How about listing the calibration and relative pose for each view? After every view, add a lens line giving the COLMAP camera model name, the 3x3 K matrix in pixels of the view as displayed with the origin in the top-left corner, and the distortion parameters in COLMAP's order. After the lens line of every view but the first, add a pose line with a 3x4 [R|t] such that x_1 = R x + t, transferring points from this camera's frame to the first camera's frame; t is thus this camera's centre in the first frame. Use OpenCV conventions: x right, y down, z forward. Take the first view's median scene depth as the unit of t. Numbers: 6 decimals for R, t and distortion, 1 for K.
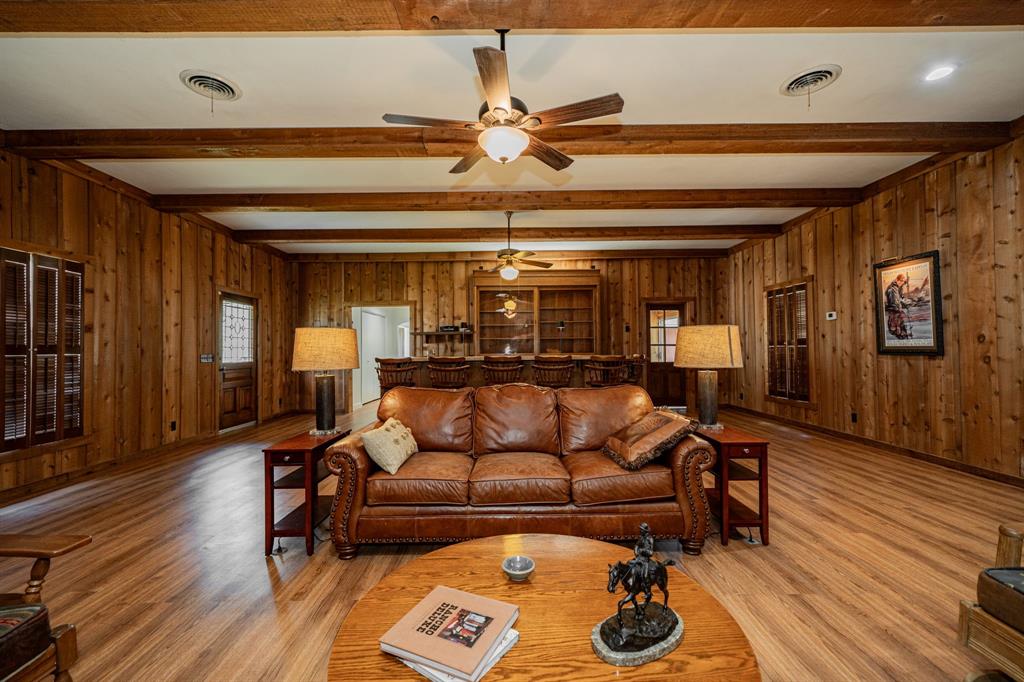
lens RADIAL K [[397.9, 0, 511.8], [0, 397.9, 343.1], [0, 0, 1]] dist [-0.002929, -0.000265]
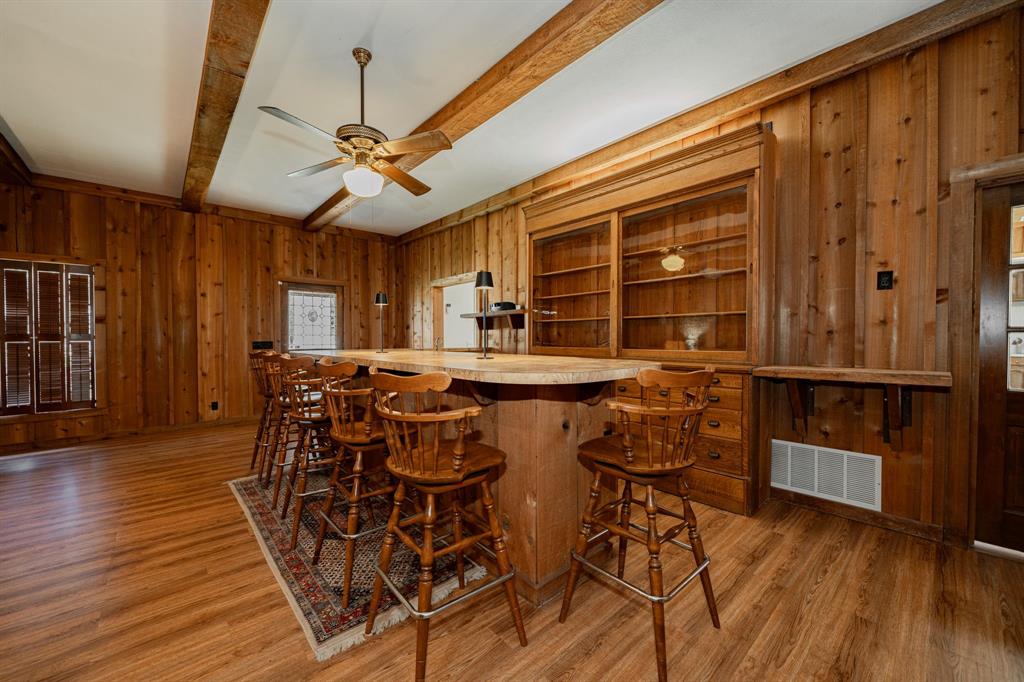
lens RADIAL K [[389.8, 0, 514.9], [0, 389.8, 343.5], [0, 0, 1]] dist [-0.000625, -0.000064]
pose [[0.667238, 0.019257, -0.744596, 0.442694], [0.007456, 0.999443, 0.032529, 0.004199], [0.744807, -0.027256, 0.666723, 0.770500]]
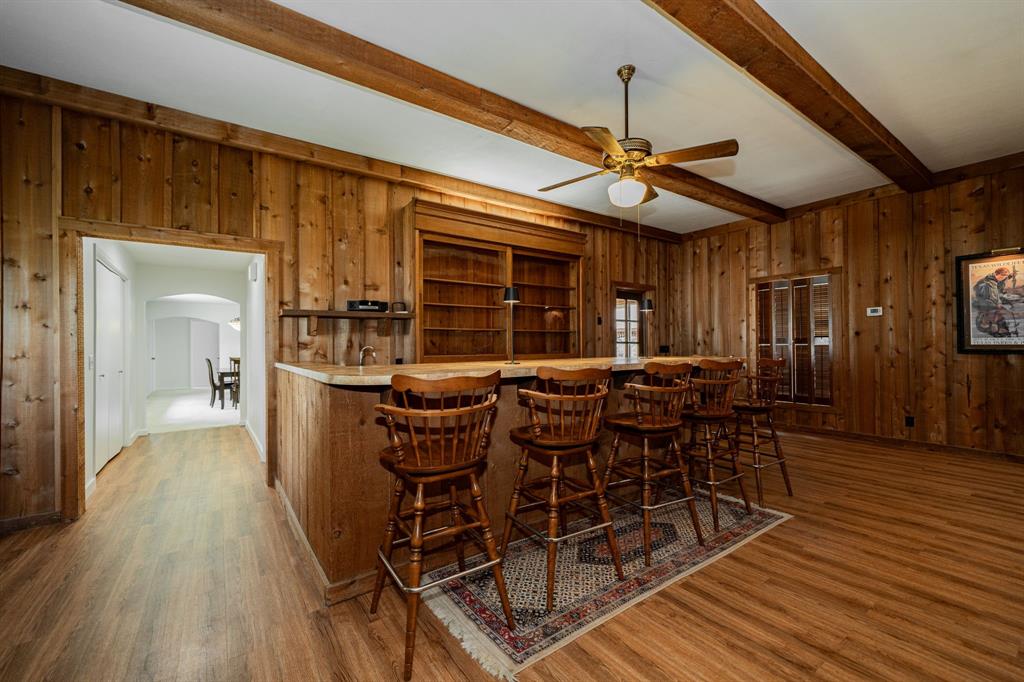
lens RADIAL K [[409.8, 0, 504.0], [0, 409.8, 343.0], [0, 0, 1]] dist [-0.000926, 0.000125]
pose [[0.831446, 0.008118, 0.555547, -0.392468], [-0.009278, 0.999957, -0.000726, 0.011588], [-0.555529, -0.004551, 0.831485, 0.621940]]
